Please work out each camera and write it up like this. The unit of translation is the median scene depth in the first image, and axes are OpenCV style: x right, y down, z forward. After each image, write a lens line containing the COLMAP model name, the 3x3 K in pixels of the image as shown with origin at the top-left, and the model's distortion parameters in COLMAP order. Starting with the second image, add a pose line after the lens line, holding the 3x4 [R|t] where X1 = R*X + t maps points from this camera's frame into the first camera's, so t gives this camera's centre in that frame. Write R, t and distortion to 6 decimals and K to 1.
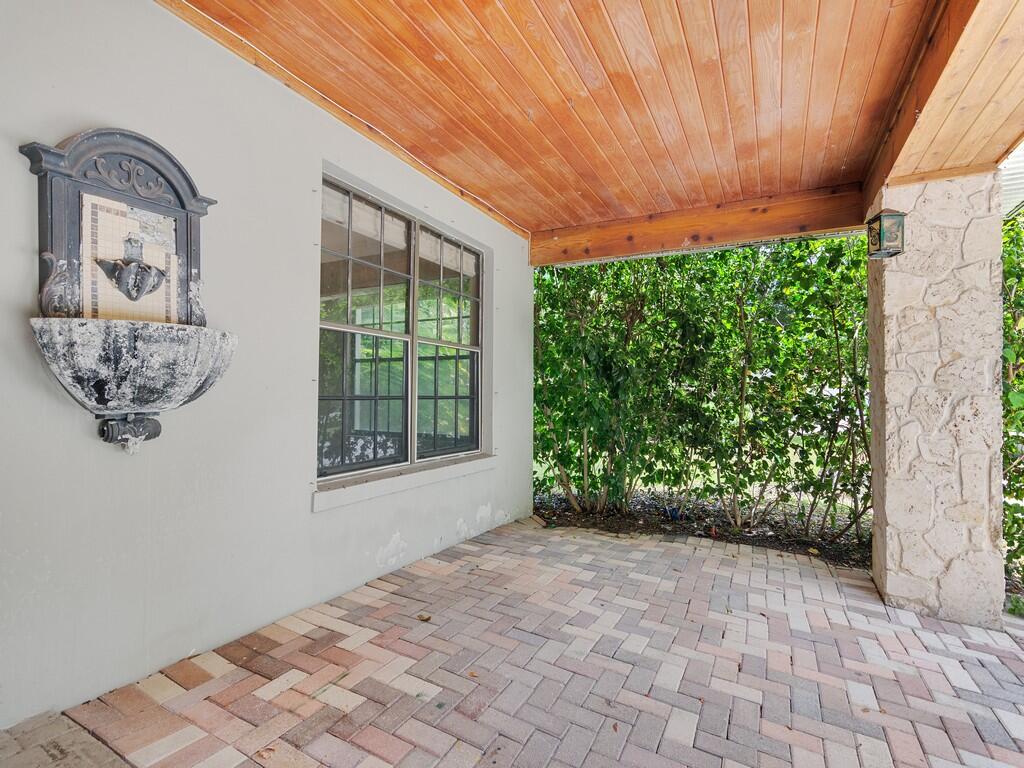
lens RADIAL K [[495.9, 0, 509.9], [0, 495.9, 388.9], [0, 0, 1]] dist [-0.020480, -0.001000]
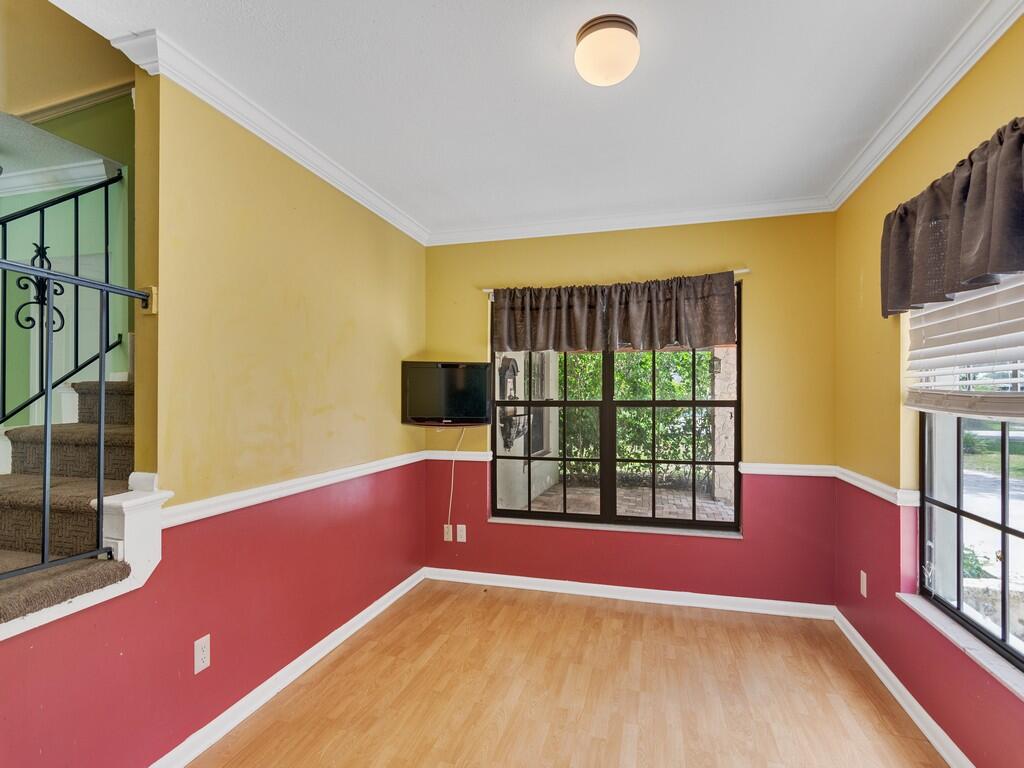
lens RADIAL K [[495.9, 0, 513.0], [0, 495.9, 393.9], [0, 0, 1]] dist [-0.020480, -0.001000]
pose [[0.978951, 0.000108, 0.204093, -0.577368], [-0.001314, 0.999982, 0.005774, -0.109765], [-0.204089, -0.005920, 0.978934, -0.945567]]
